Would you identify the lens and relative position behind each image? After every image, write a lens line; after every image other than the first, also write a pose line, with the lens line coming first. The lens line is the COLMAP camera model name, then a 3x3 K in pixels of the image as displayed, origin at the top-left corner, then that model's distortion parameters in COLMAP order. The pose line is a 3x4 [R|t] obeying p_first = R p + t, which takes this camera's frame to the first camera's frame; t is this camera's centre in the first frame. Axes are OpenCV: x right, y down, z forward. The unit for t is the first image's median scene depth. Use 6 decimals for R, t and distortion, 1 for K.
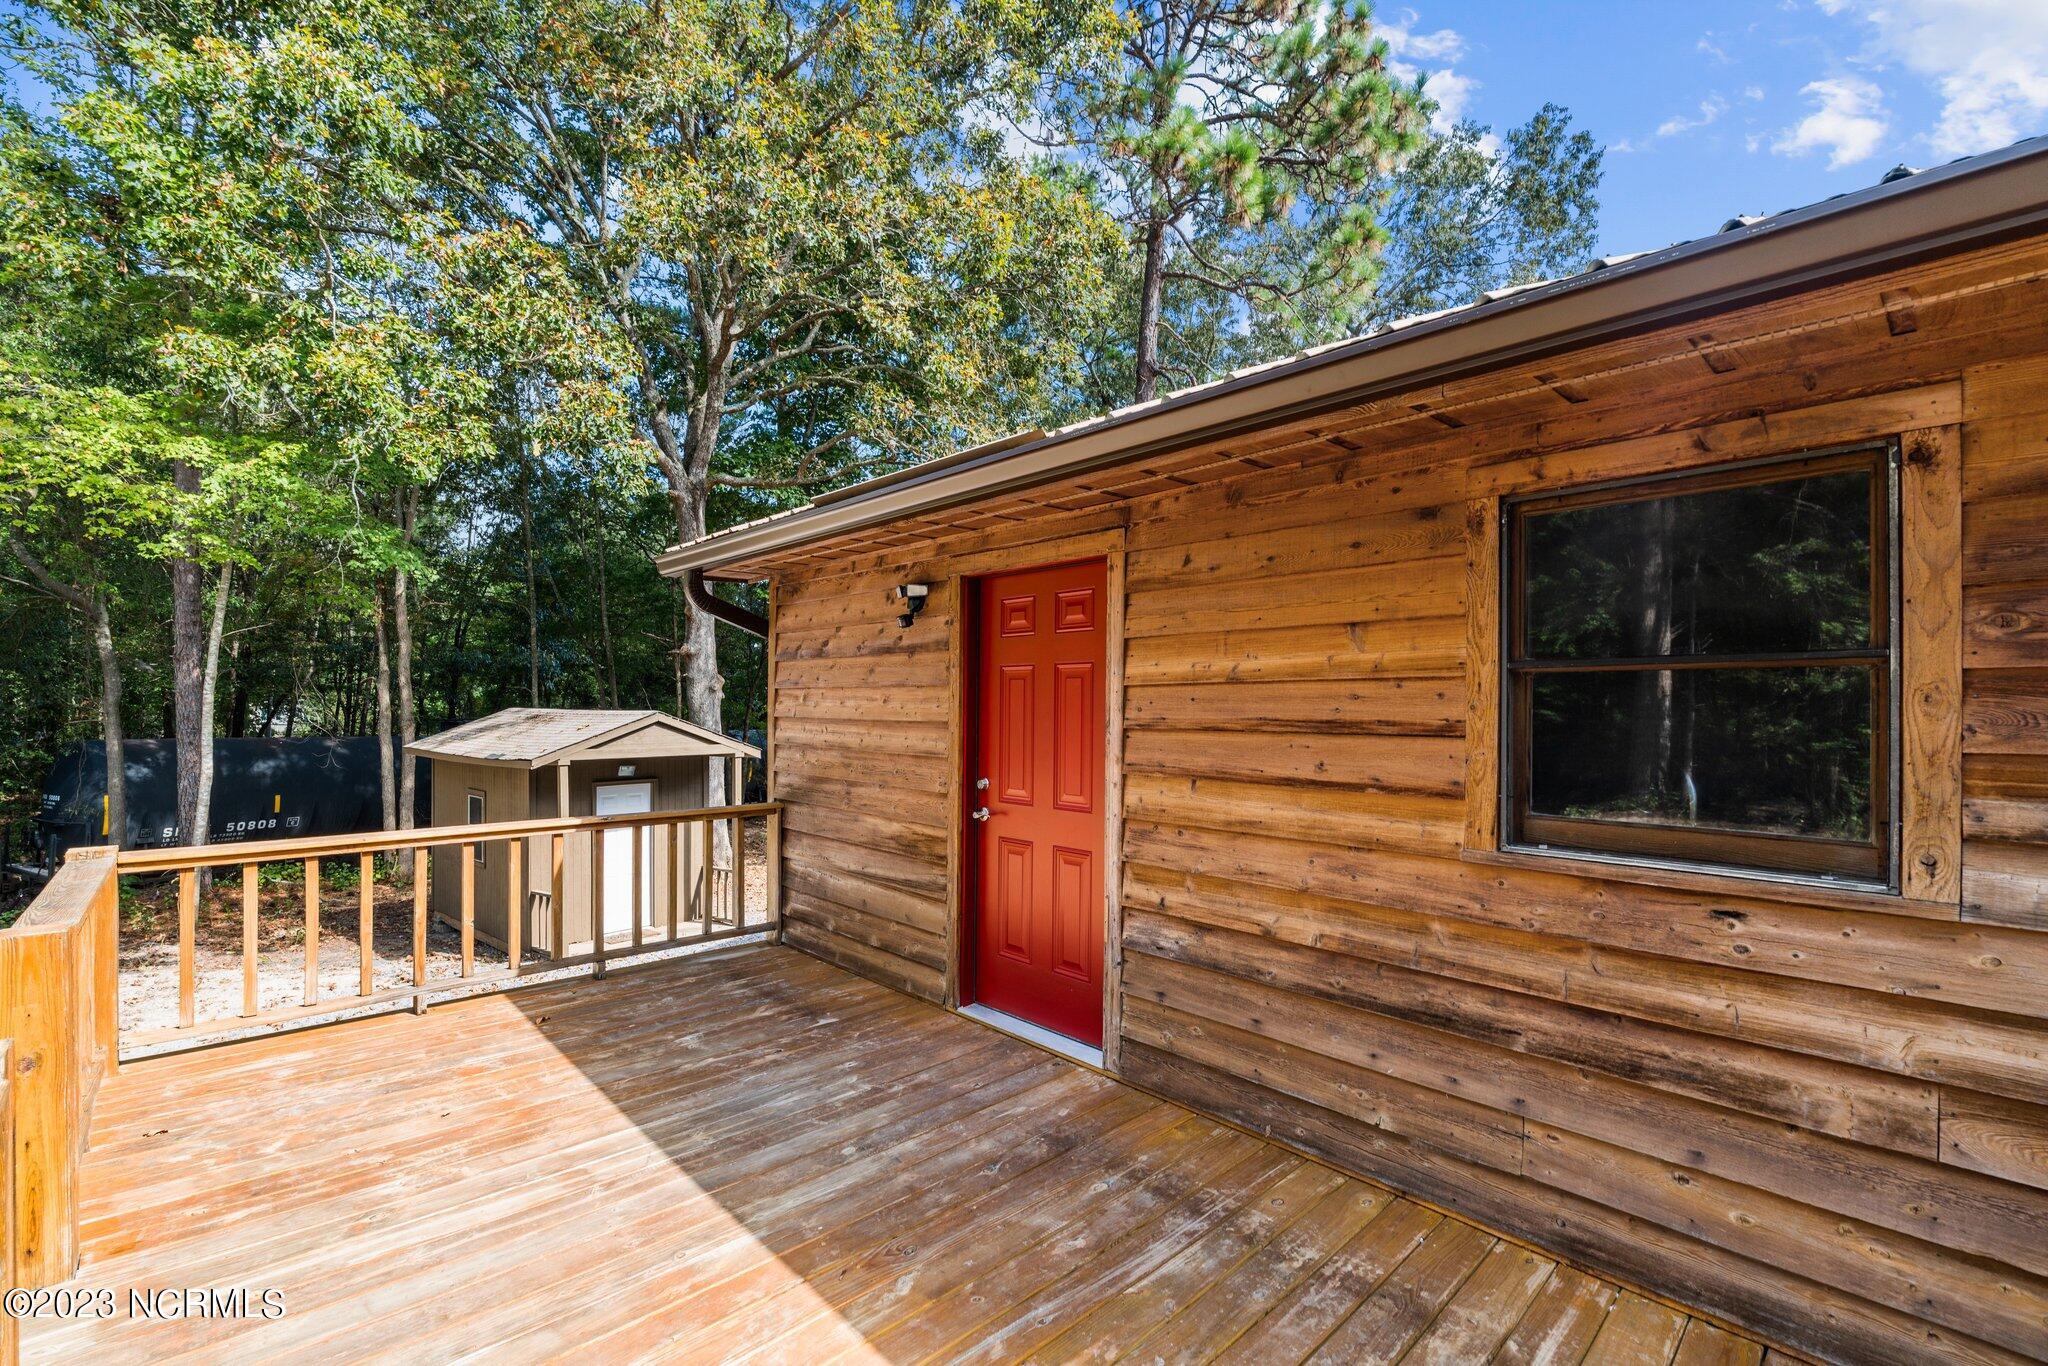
lens RADIAL K [[896.4, 0, 1024.2], [0, 896.4, 698.1], [0, 0, 1]] dist [-0.010521, 0.001263]
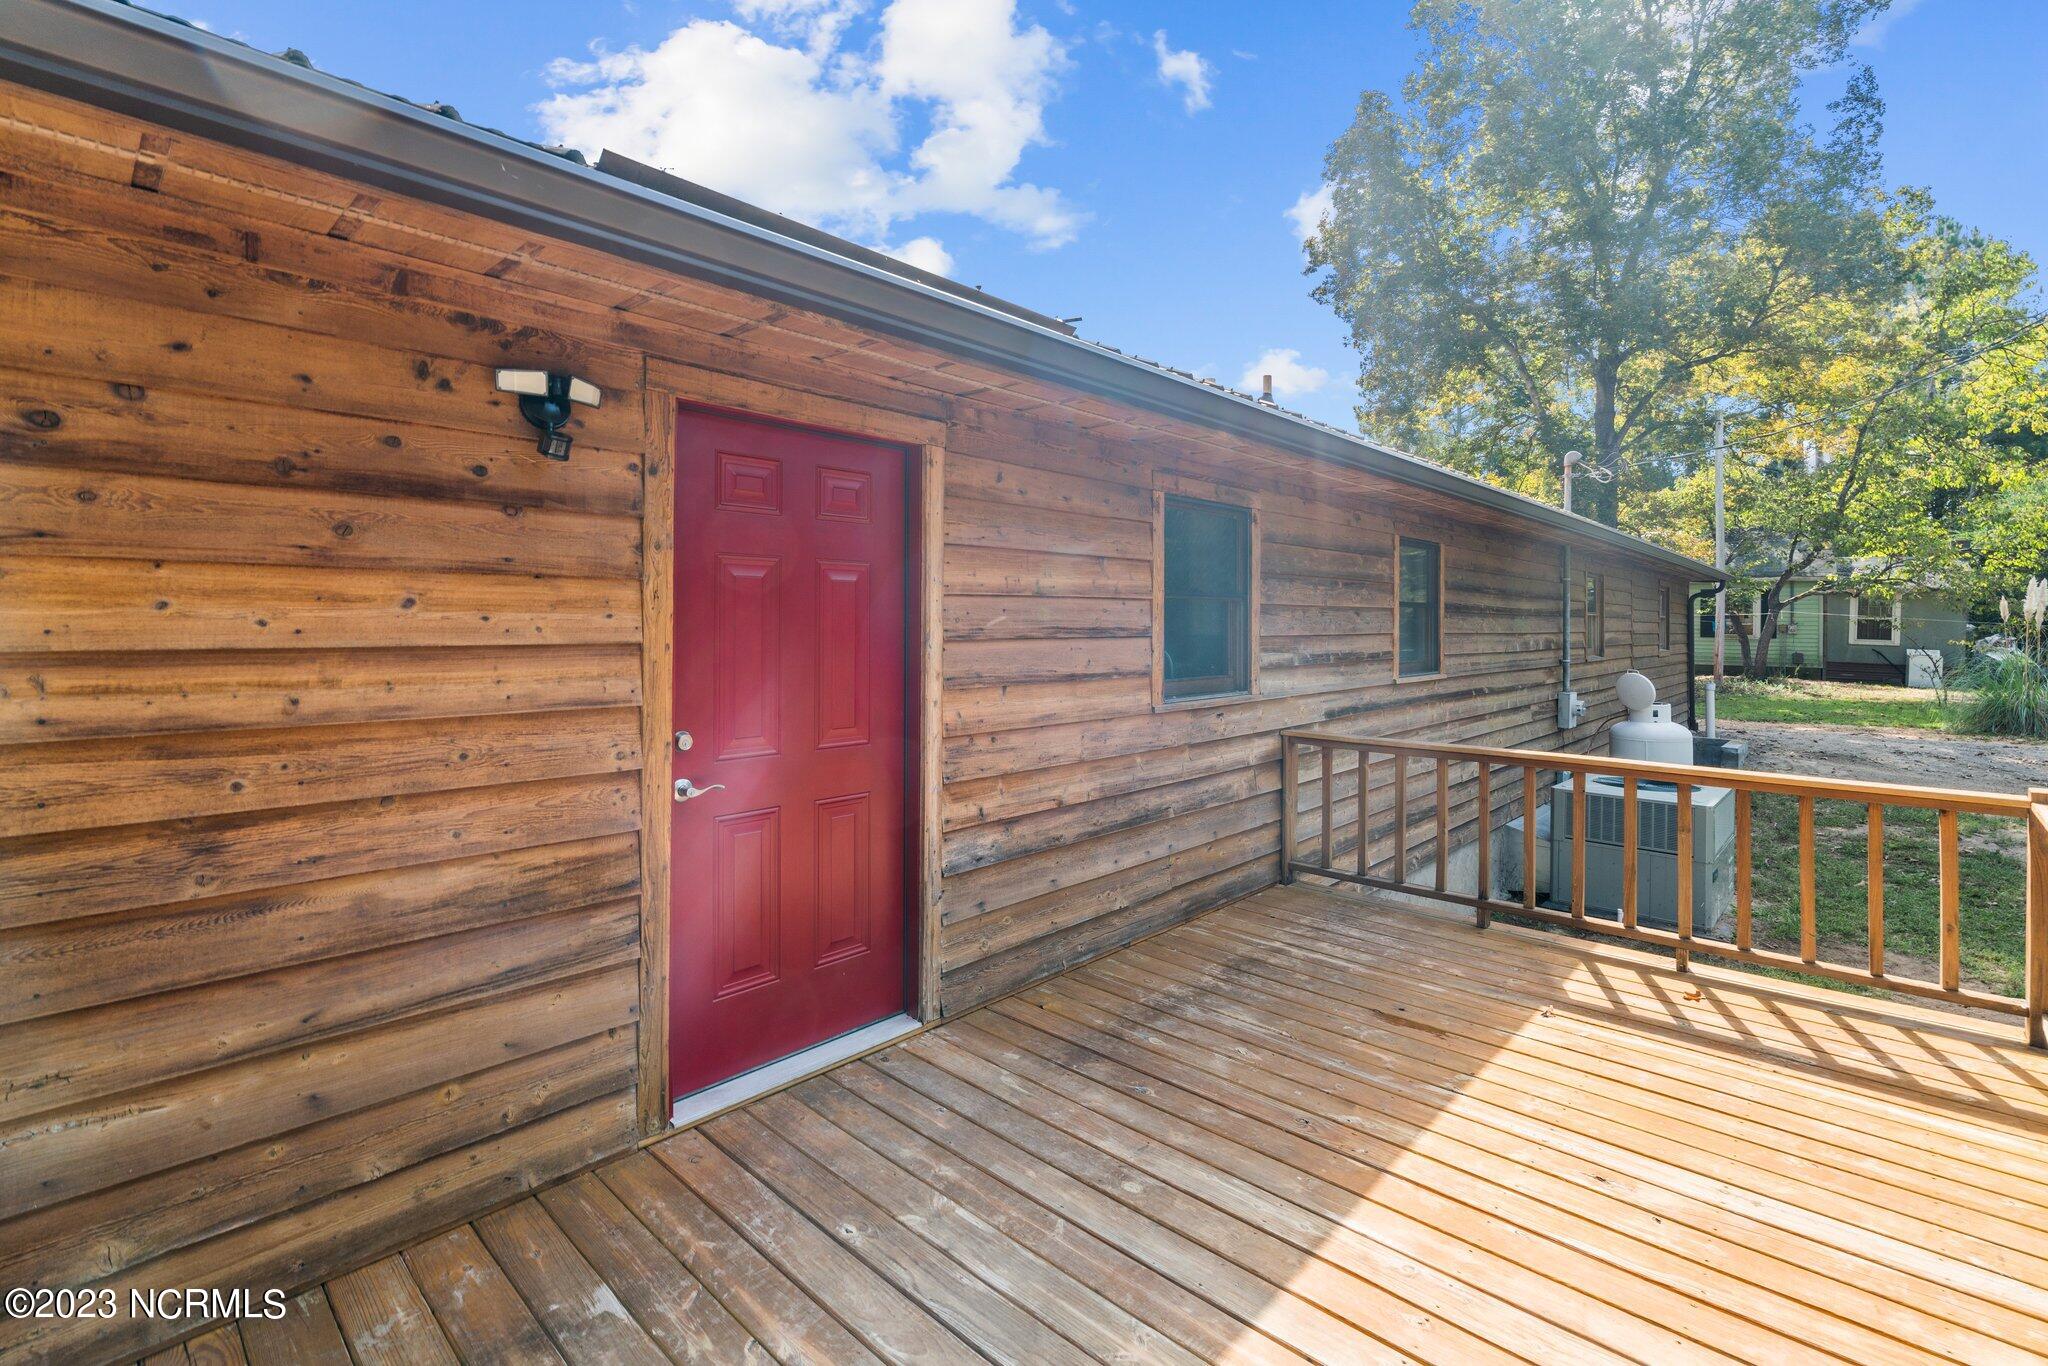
lens RADIAL K [[896.4, 0, 1041.9], [0, 896.4, 620.0], [0, 0, 1]] dist [-0.010521, 0.001263]
pose [[-0.061355, 0.002821, 0.998112, -0.878489], [-0.006980, 0.999970, -0.003255, 0.016128], [-0.998092, -0.007166, -0.061333, 1.028112]]
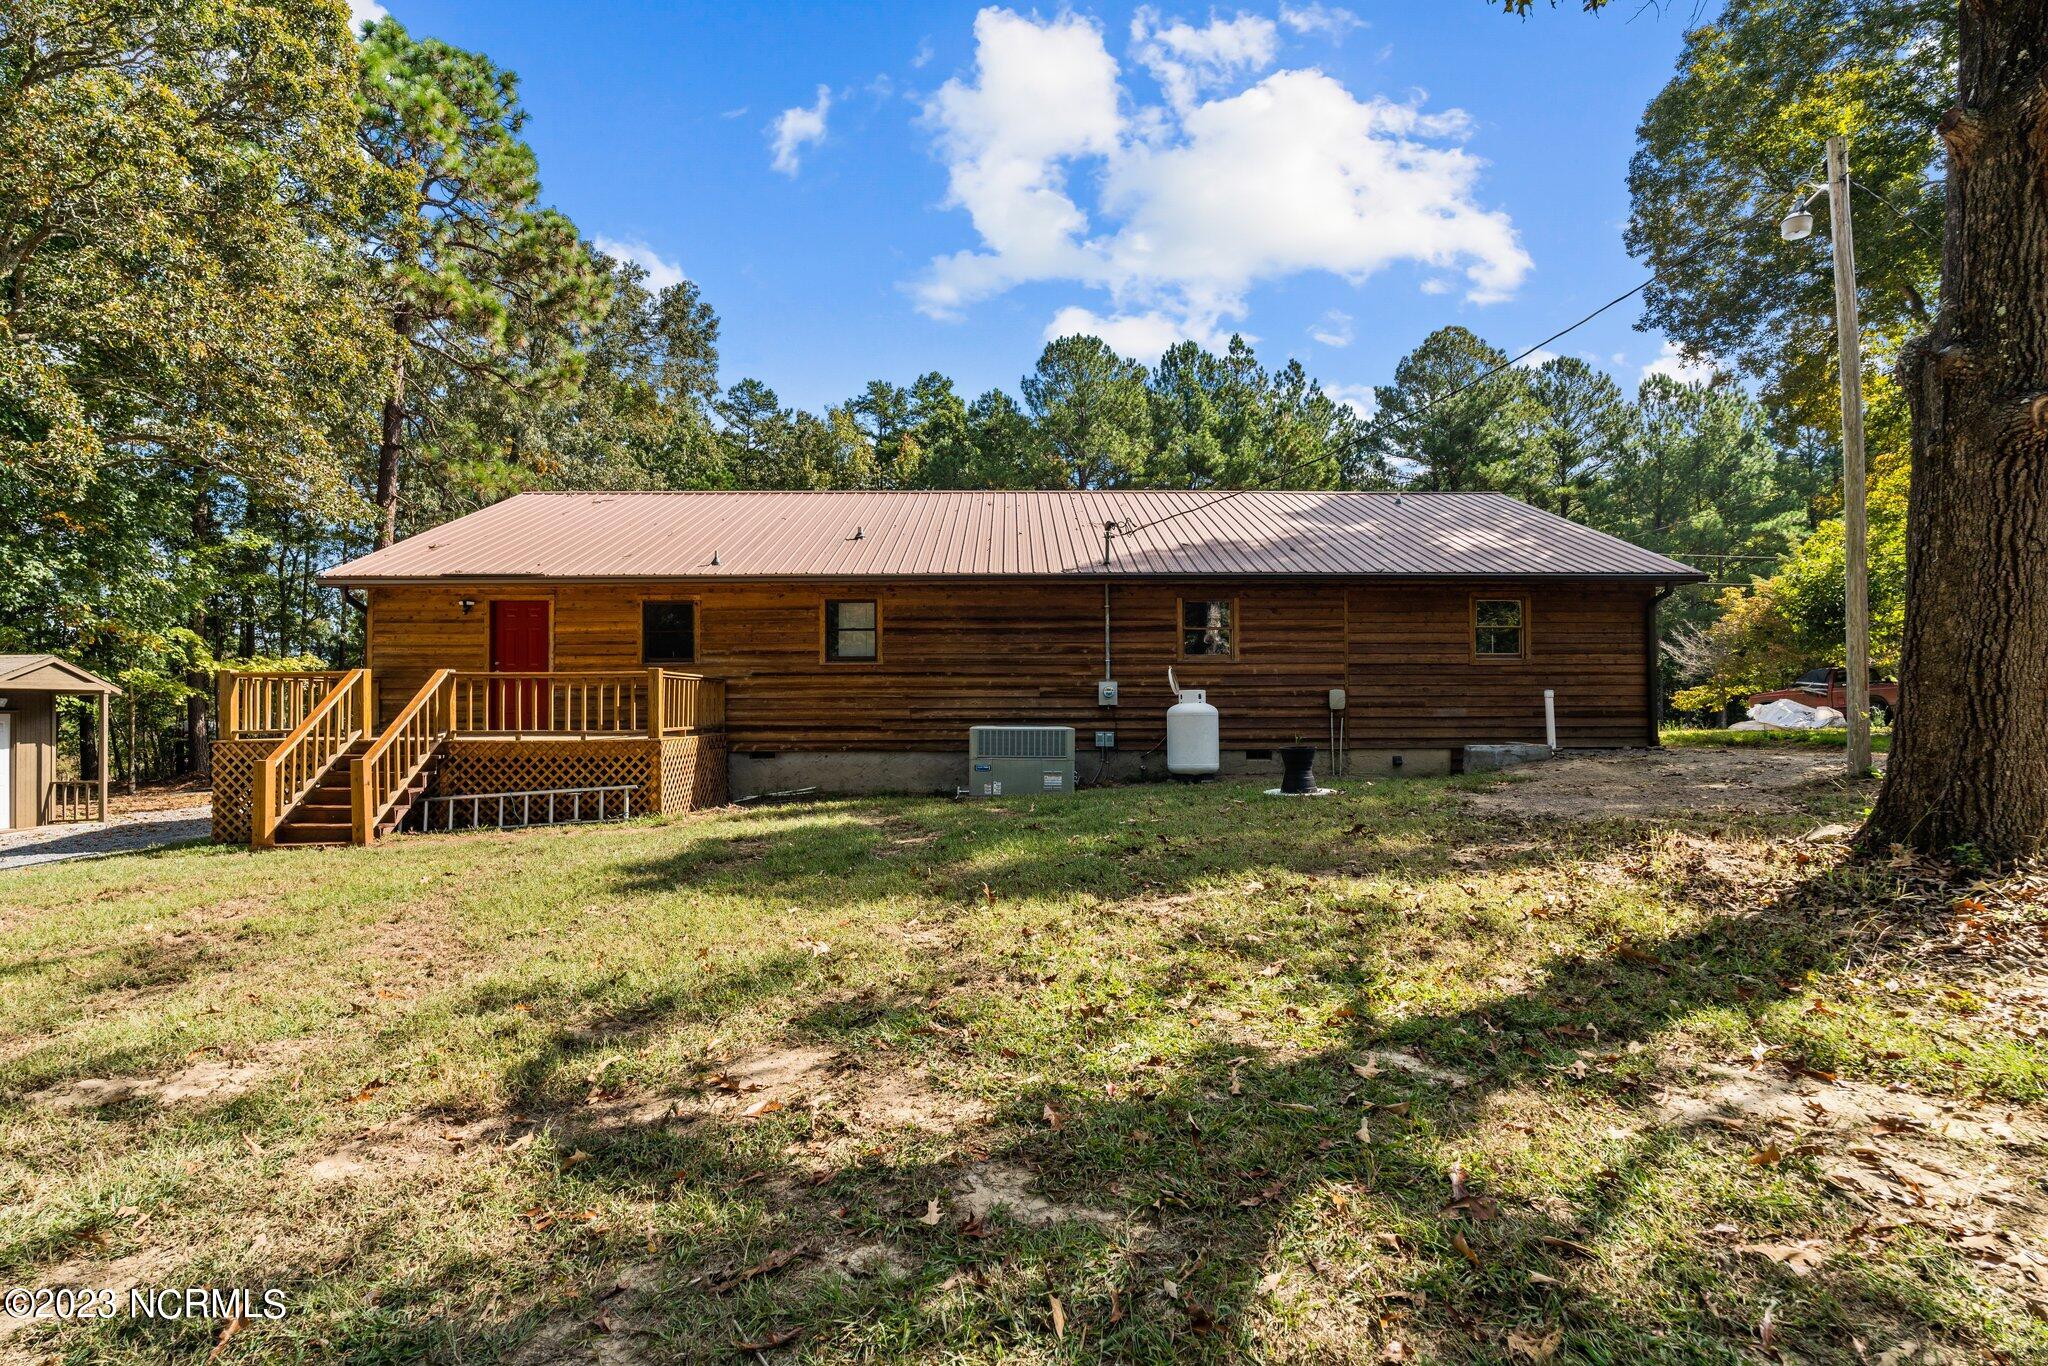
lens RADIAL K [[994.5, 0, 1015.7], [0, 994.5, 687.5], [0, 0, 1]] dist [-0.006164, -0.000644]
pose [[0.674391, 0.004886, 0.738358, -1.907810], [0.004570, 0.999931, -0.010790, 0.304388], [-0.738360, 0.010651, 0.674322, -3.780741]]
